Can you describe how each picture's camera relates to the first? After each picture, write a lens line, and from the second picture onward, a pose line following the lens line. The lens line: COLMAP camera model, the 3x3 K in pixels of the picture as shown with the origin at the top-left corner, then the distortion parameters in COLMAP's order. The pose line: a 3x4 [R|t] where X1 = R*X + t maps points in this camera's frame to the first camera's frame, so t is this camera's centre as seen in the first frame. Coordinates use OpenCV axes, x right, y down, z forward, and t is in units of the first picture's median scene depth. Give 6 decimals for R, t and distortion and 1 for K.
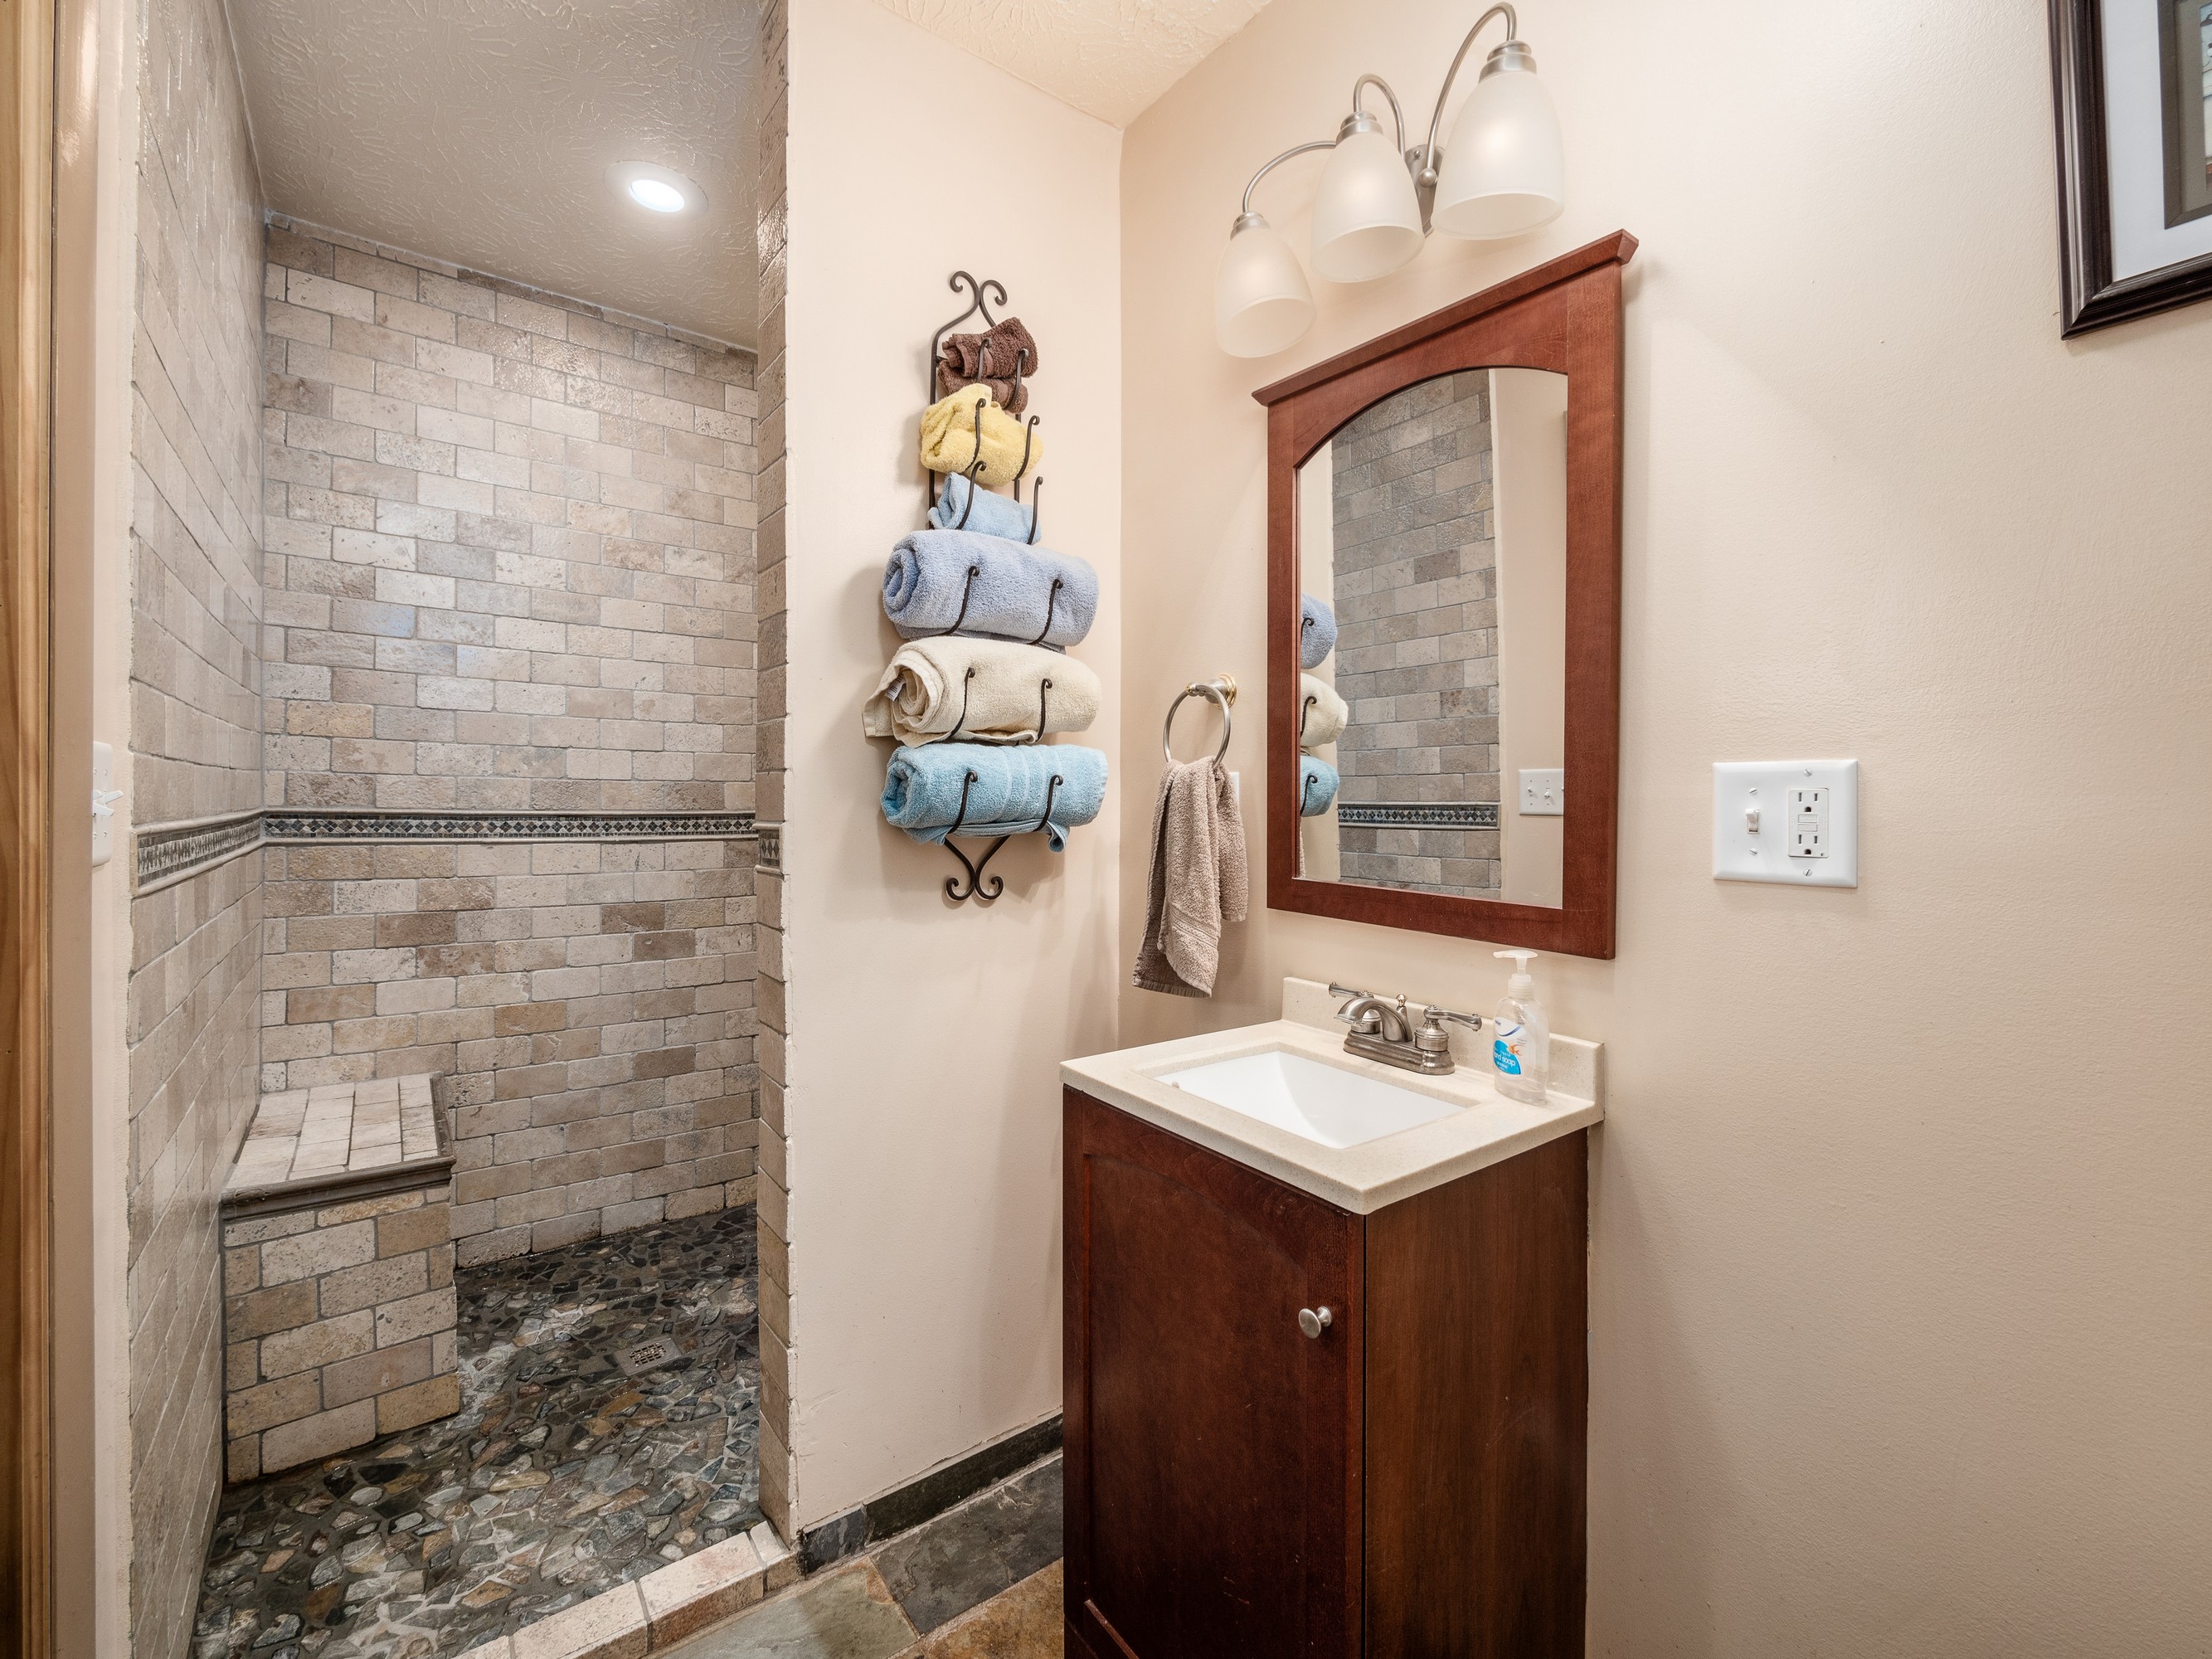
lens RADIAL K [[960.2, 0, 1105.0], [0, 960.2, 810.1], [0, 0, 1]] dist [-0.006090, -0.000079]
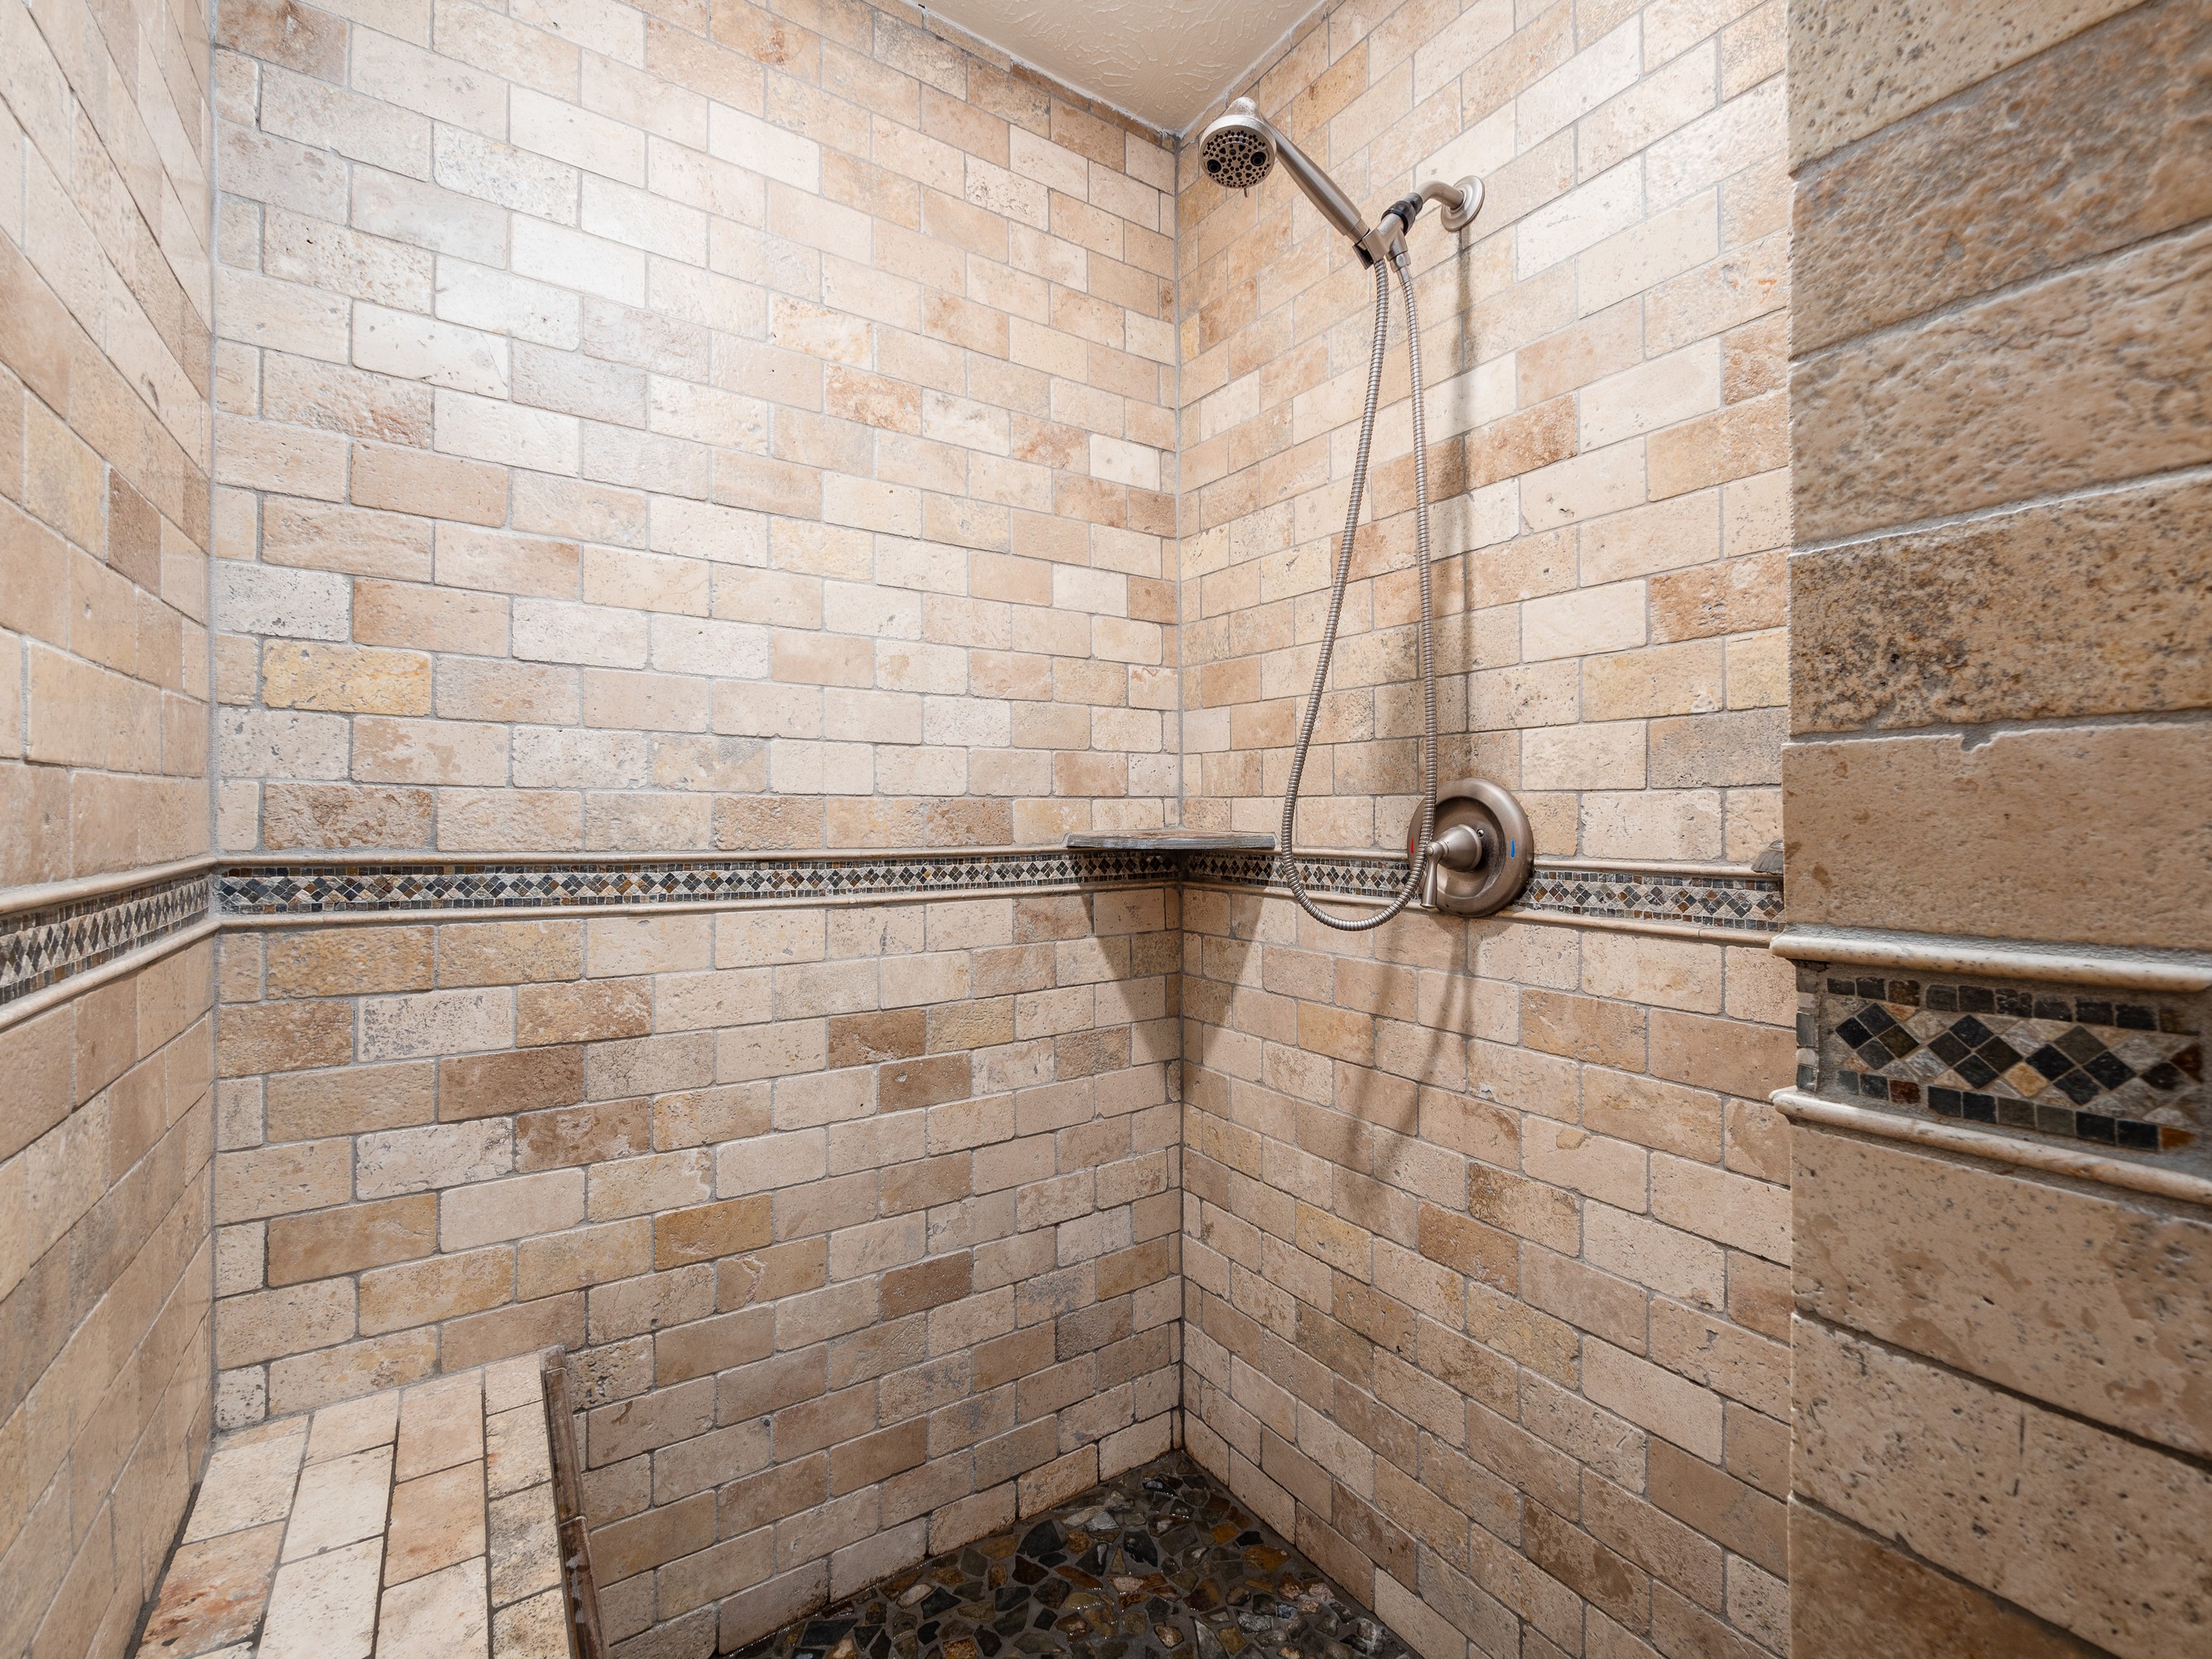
lens RADIAL K [[960.2, 0, 1108.8], [0, 960.2, 826.6], [0, 0, 1]] dist [-0.006090, -0.000079]
pose [[0.998363, -0.007608, -0.056686, -0.345515], [0.007436, 0.999967, -0.003252, -0.010563], [0.056709, 0.002825, 0.998387, 0.470172]]
